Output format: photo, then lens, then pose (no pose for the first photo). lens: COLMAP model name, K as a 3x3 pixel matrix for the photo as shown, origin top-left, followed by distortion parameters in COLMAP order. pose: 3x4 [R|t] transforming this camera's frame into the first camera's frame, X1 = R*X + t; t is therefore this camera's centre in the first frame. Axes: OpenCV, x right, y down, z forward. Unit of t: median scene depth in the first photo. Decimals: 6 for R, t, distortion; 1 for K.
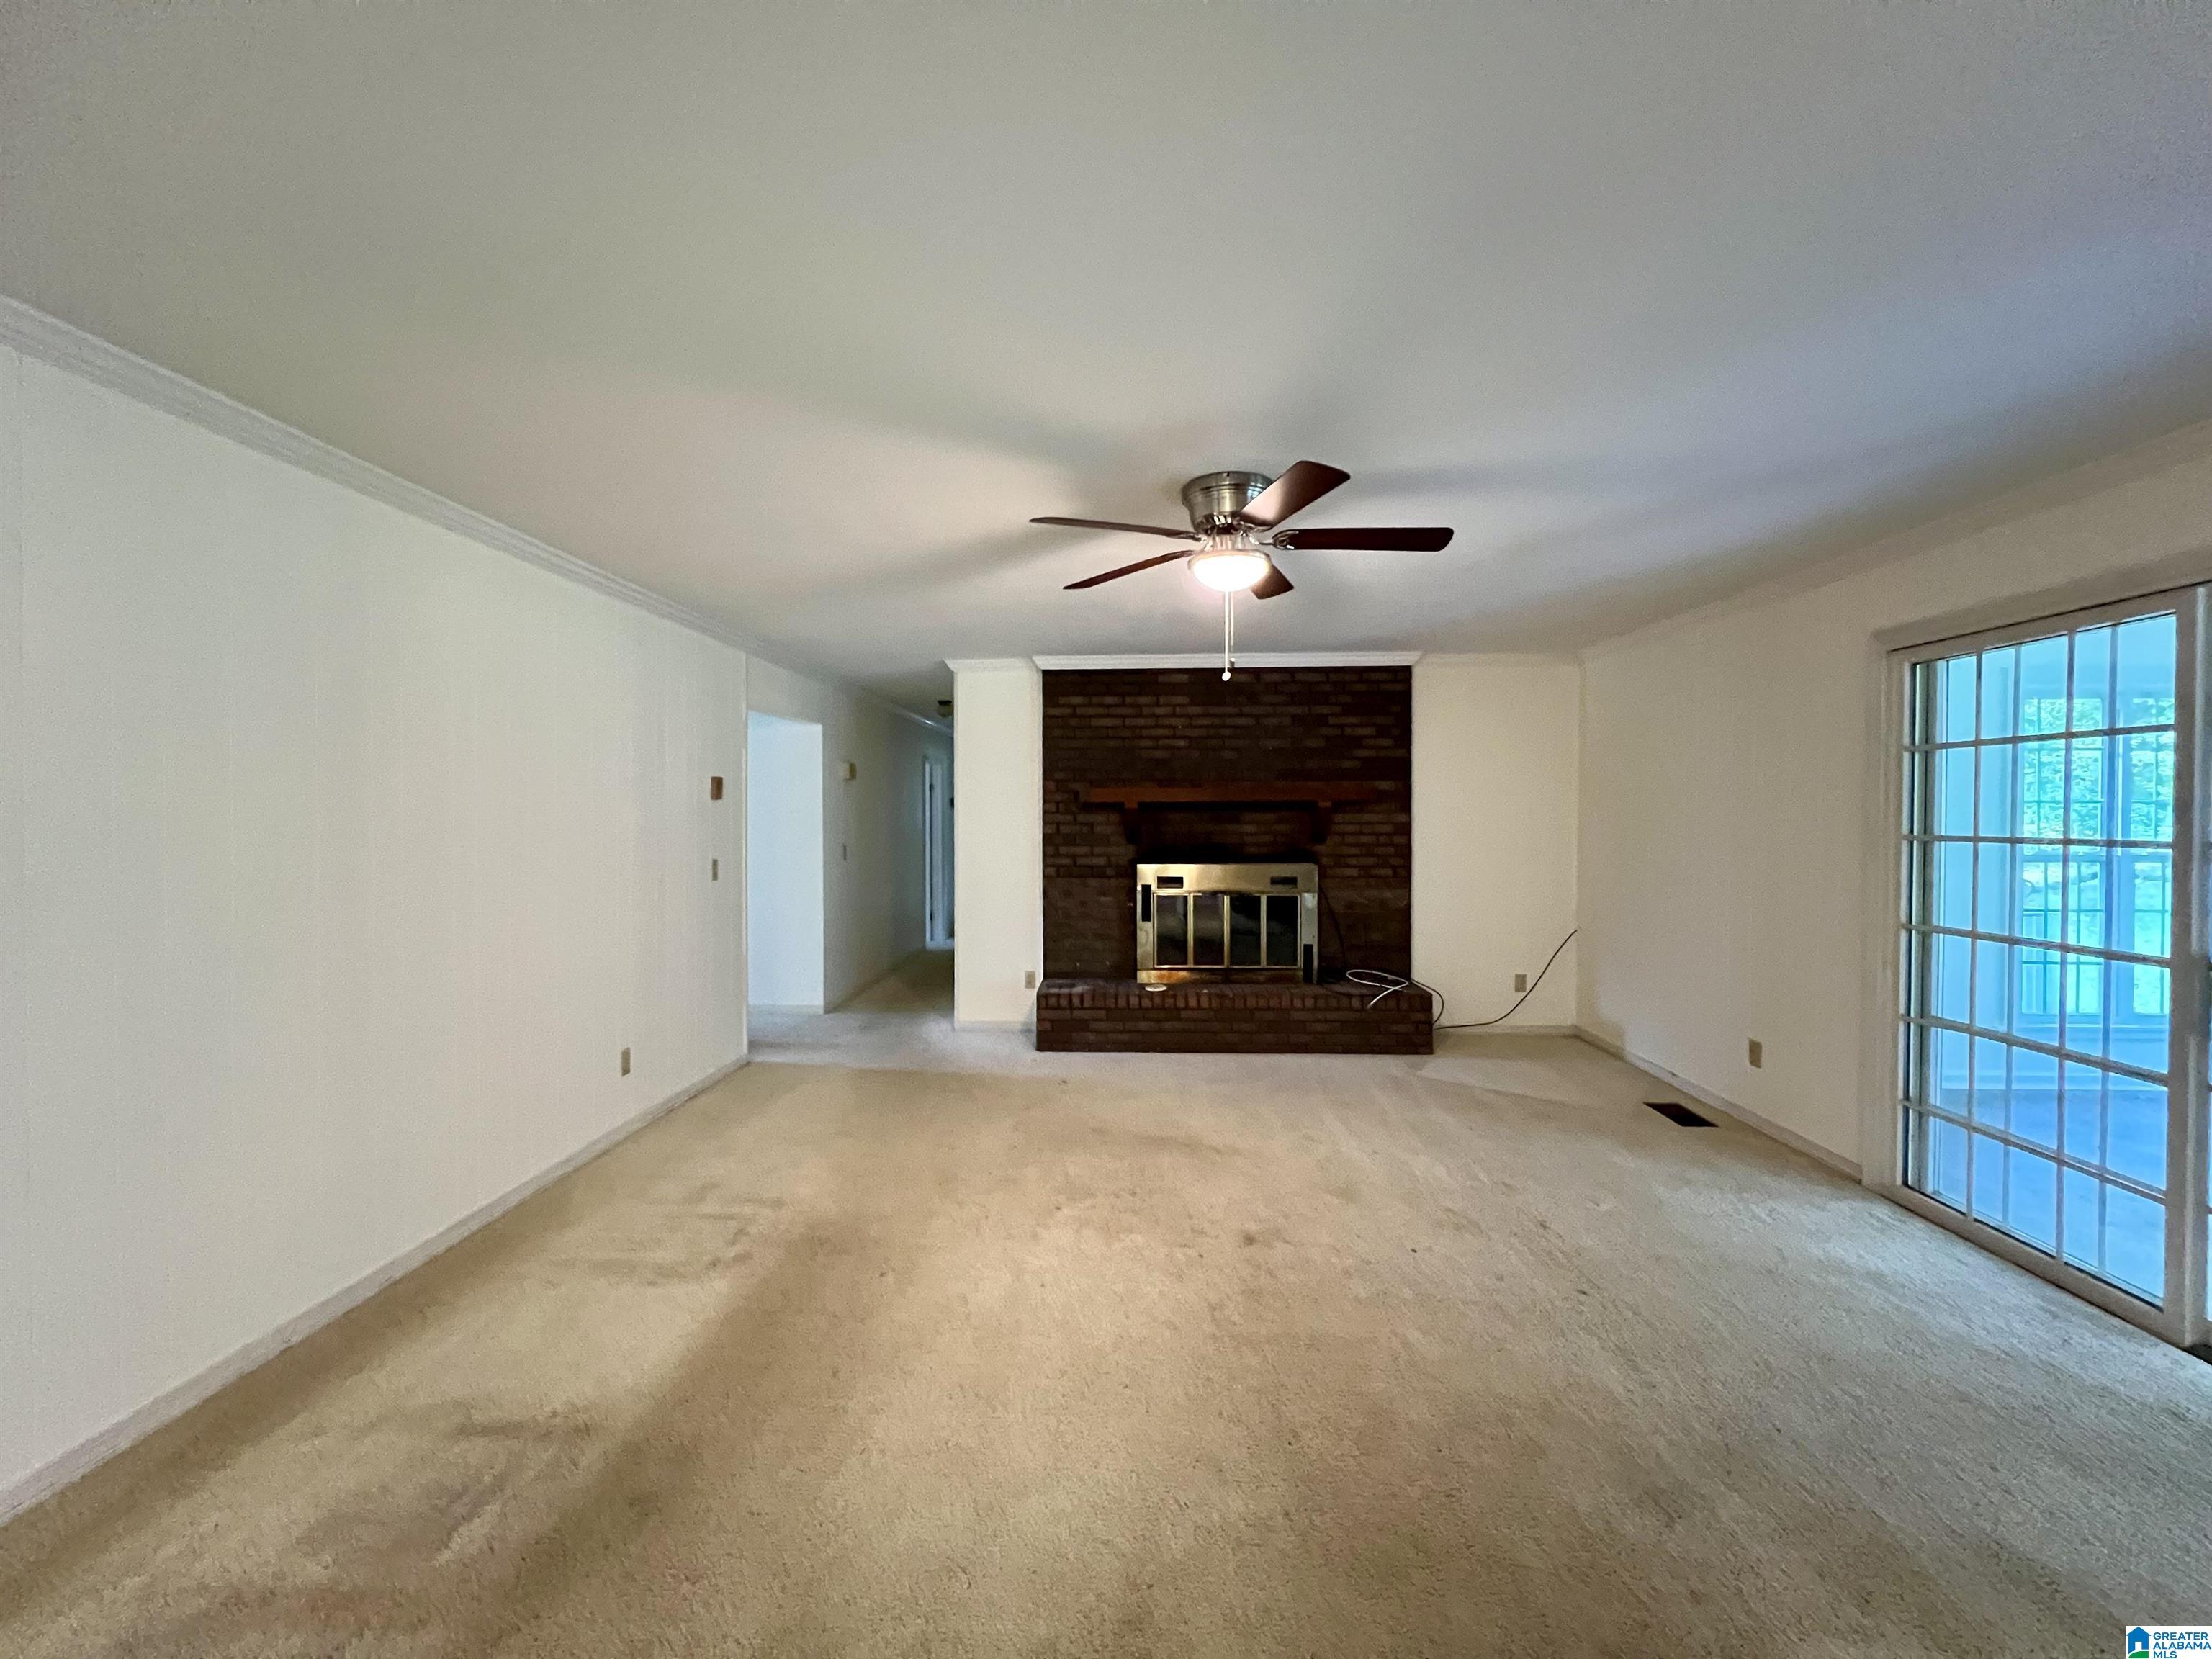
lens RADIAL K [[885.1, 0, 1104.3], [0, 885.1, 827.2], [0, 0, 1]] dist [-0.000018, -0.000647]
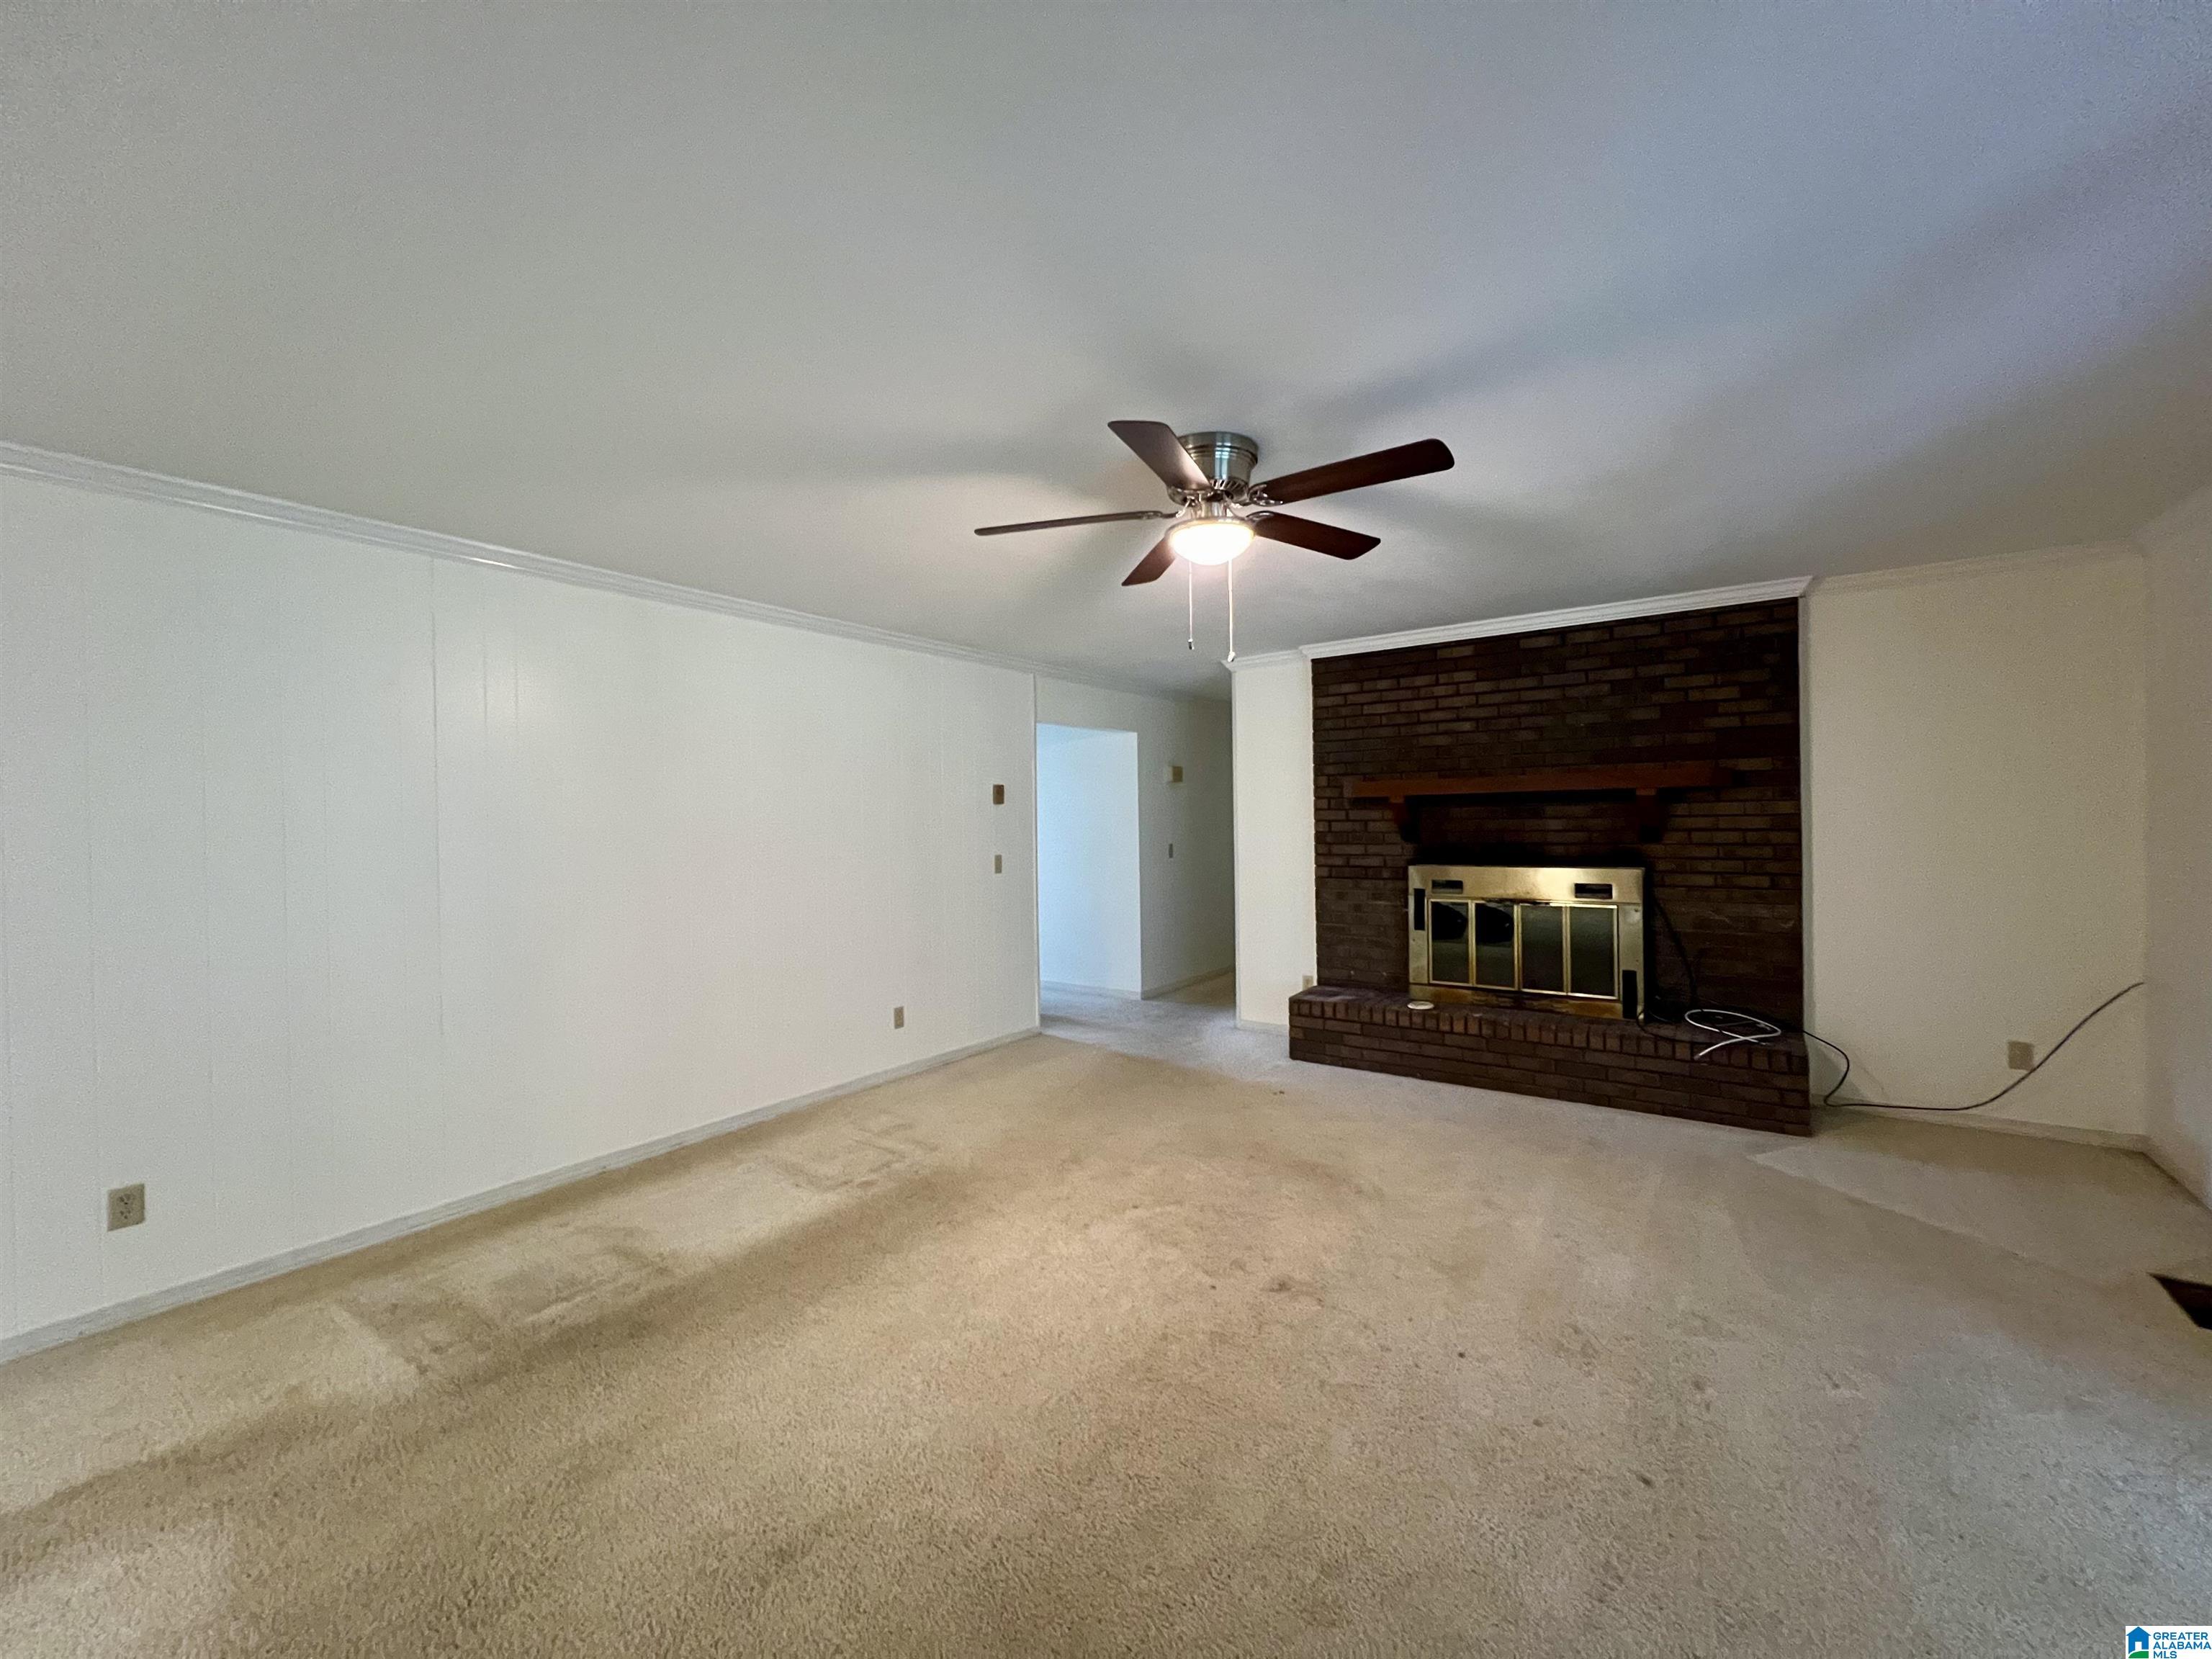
lens RADIAL K [[885.1, 0, 1104.3], [0, 885.1, 827.2], [0, 0, 1]] dist [-0.000018, -0.000647]
pose [[0.836682, -0.008561, -0.547622, 0.268016], [0.008578, 0.999960, -0.002526, 0.002762], [0.547621, -0.002584, 0.836722, 0.084808]]
